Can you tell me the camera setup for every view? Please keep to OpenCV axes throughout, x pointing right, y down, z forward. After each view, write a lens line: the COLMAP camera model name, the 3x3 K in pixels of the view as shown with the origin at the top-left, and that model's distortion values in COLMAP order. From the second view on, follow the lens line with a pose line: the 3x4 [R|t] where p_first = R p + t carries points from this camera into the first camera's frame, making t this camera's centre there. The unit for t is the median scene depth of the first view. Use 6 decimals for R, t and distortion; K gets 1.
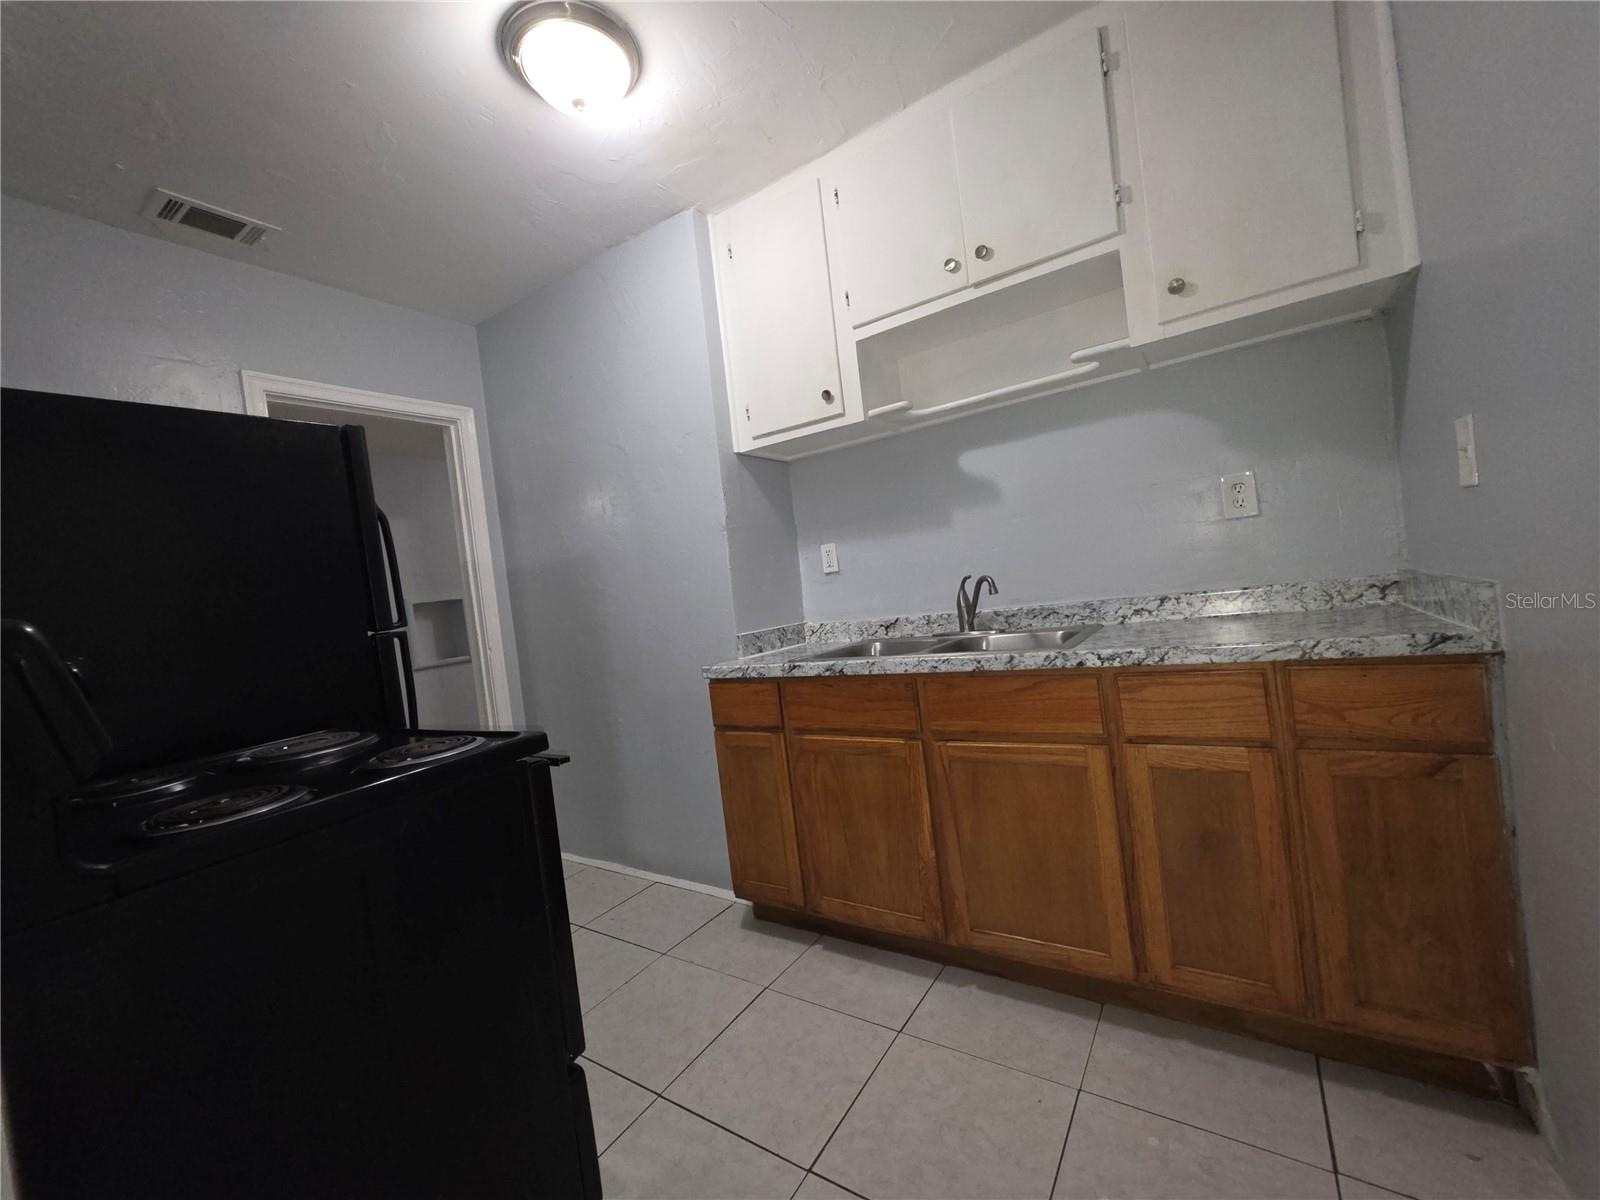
lens RADIAL K [[639.3, 0, 800.8], [0, 639.3, 598.5], [0, 0, 1]] dist [0.000148, 0.000105]
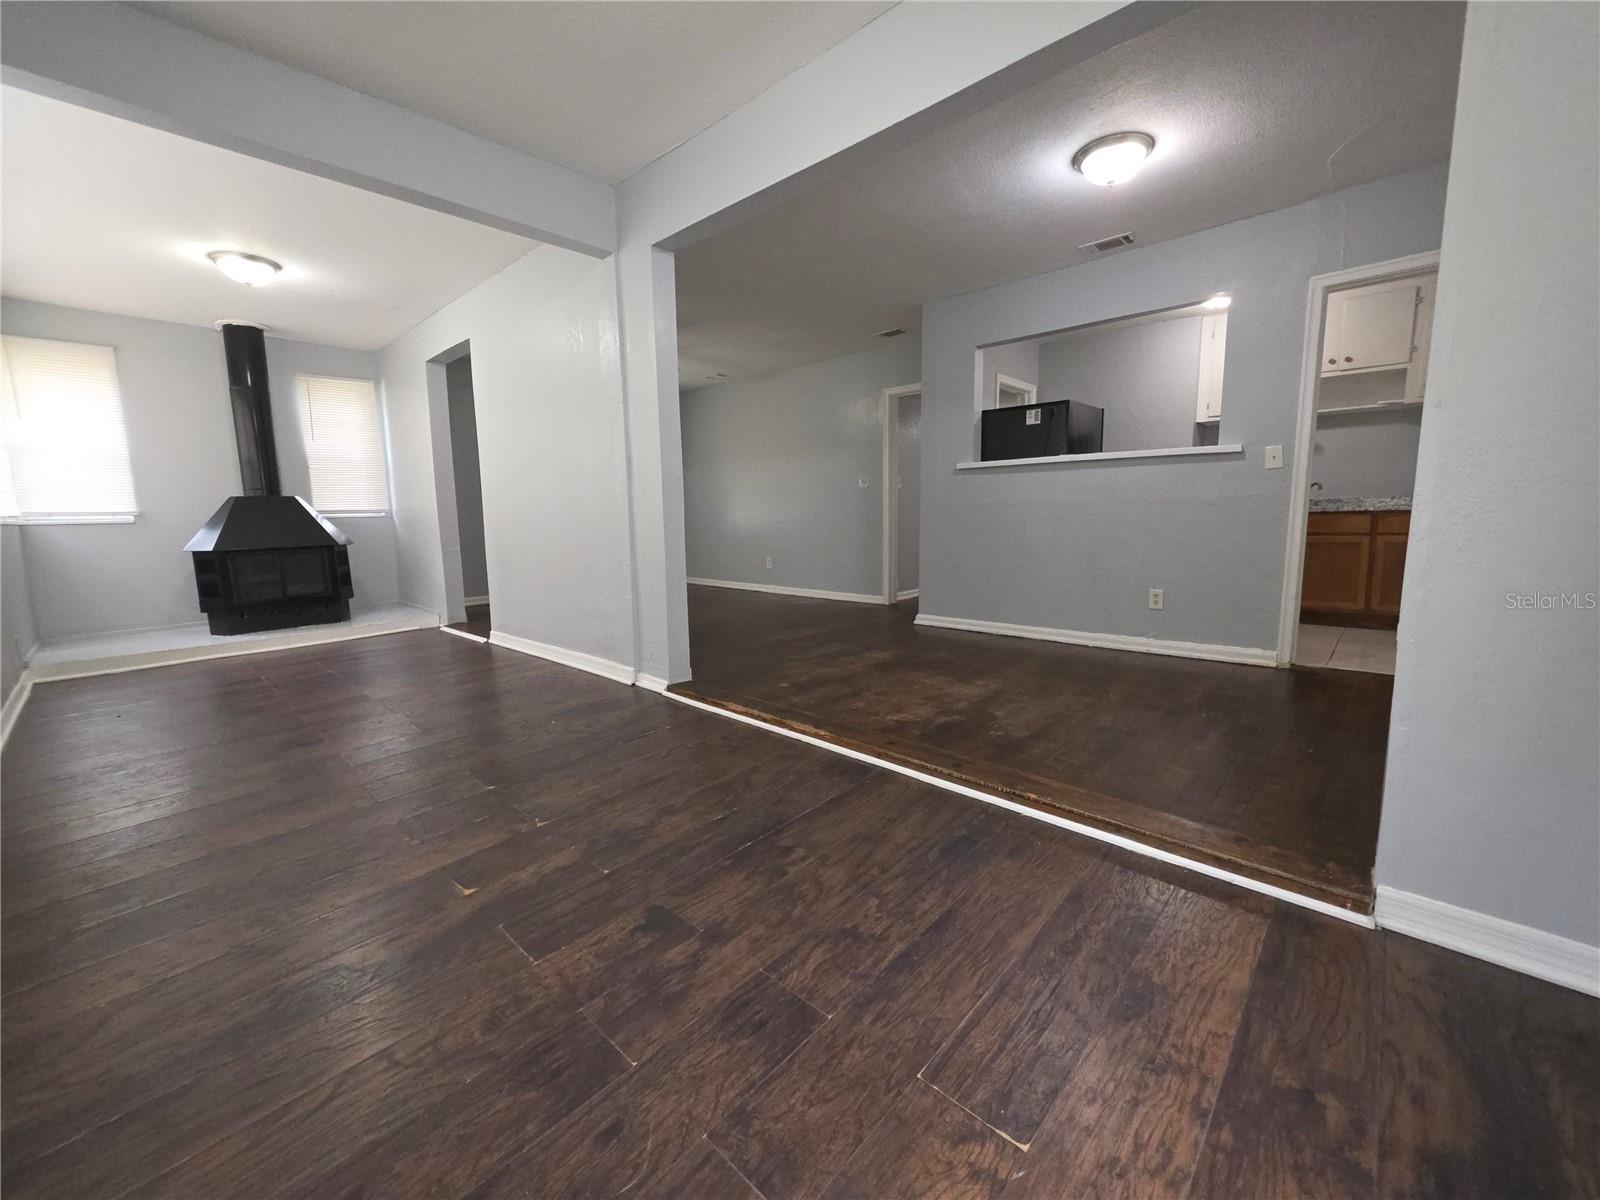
lens RADIAL K [[639.3, 0, 797.8], [0, 639.3, 598.4], [0, 0, 1]] dist [0.000148, 0.000105]
pose [[0.980874, 0.121388, -0.152158, -1.744757], [-0.102332, 0.986561, 0.127377, 0.411865], [0.165575, -0.109370, 0.980114, -2.550181]]
